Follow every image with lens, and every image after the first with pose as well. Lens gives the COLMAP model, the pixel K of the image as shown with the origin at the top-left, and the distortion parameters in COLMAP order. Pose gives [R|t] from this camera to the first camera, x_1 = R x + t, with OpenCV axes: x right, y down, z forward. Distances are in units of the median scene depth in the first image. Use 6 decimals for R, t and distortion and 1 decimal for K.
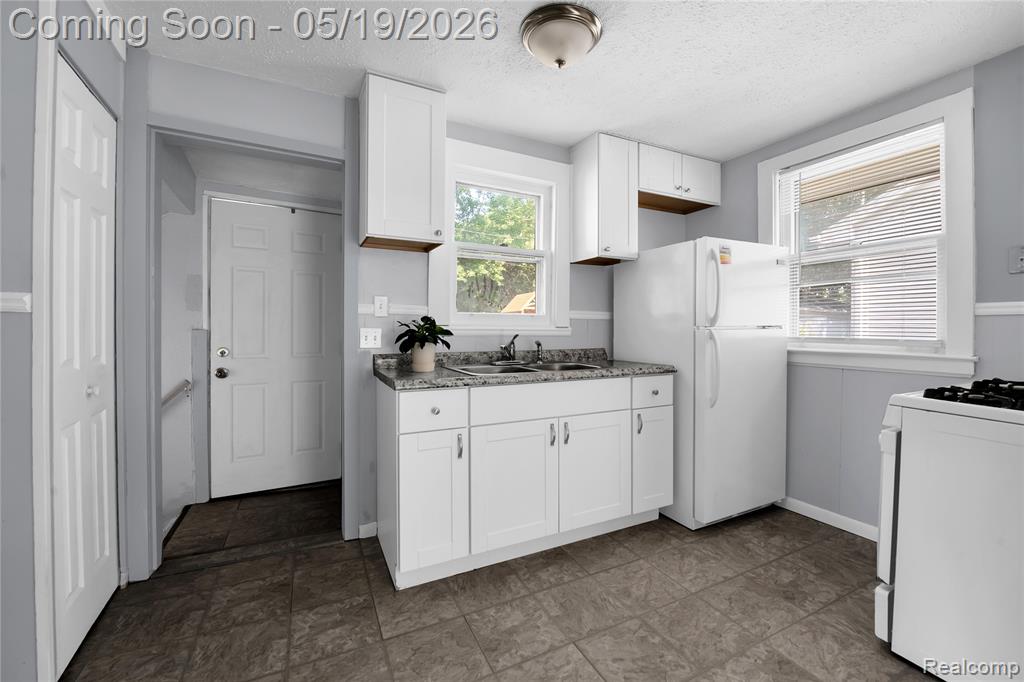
lens RADIAL K [[424.8, 0, 510.0], [0, 424.8, 333.7], [0, 0, 1]] dist [-0.008149, -0.001068]
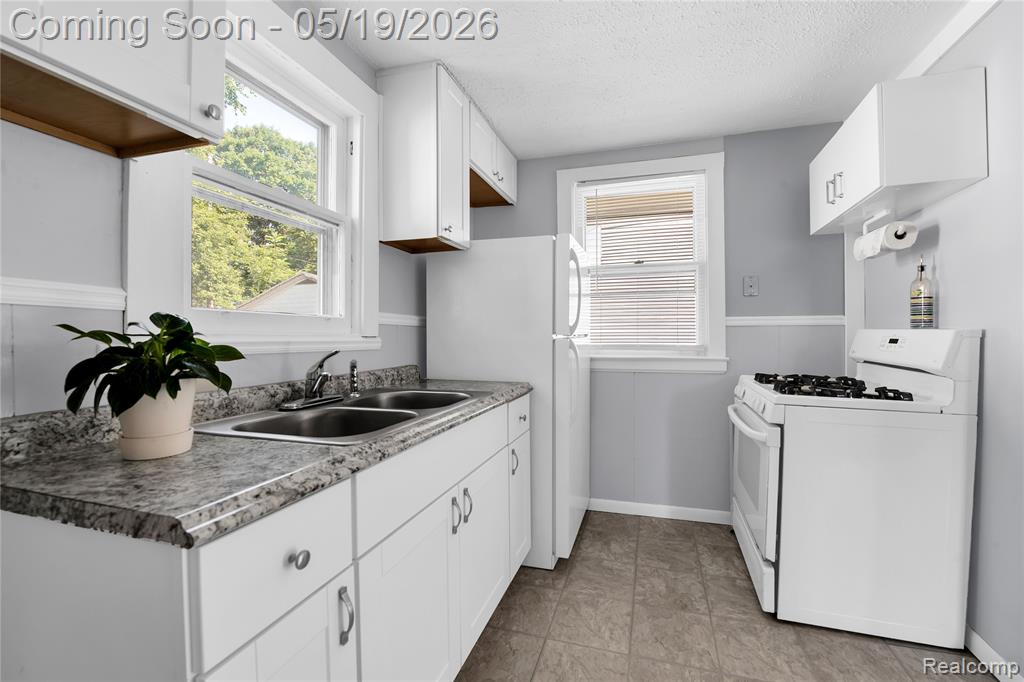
lens RADIAL K [[424.8, 0, 510.6], [0, 424.8, 340.1], [0, 0, 1]] dist [-0.008149, -0.001068]
pose [[0.671055, -0.013794, 0.741279, -0.267427], [0.014278, 0.999882, 0.005681, -0.013328], [-0.741270, 0.006772, 0.671173, 0.484688]]
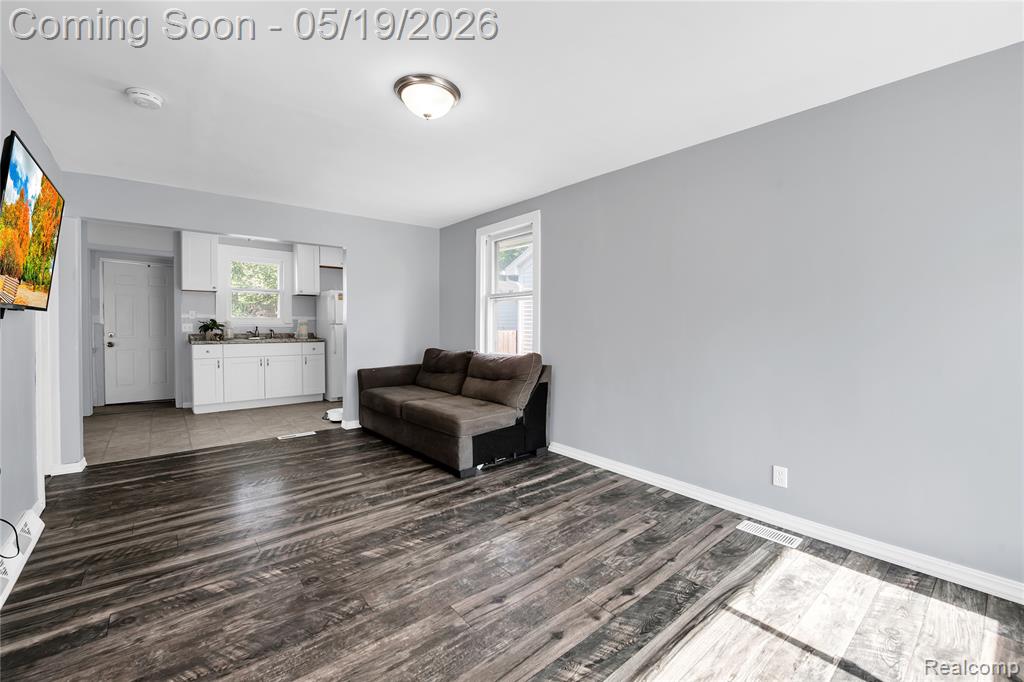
lens RADIAL K [[424.8, 0, 522.9], [0, 424.8, 335.3], [0, 0, 1]] dist [-0.008149, -0.001068]
pose [[0.967775, -0.003726, 0.251788, 0.937431], [0.000793, 0.999931, 0.011751, 0.027698], [-0.251815, -0.011173, 0.967711, -1.861326]]
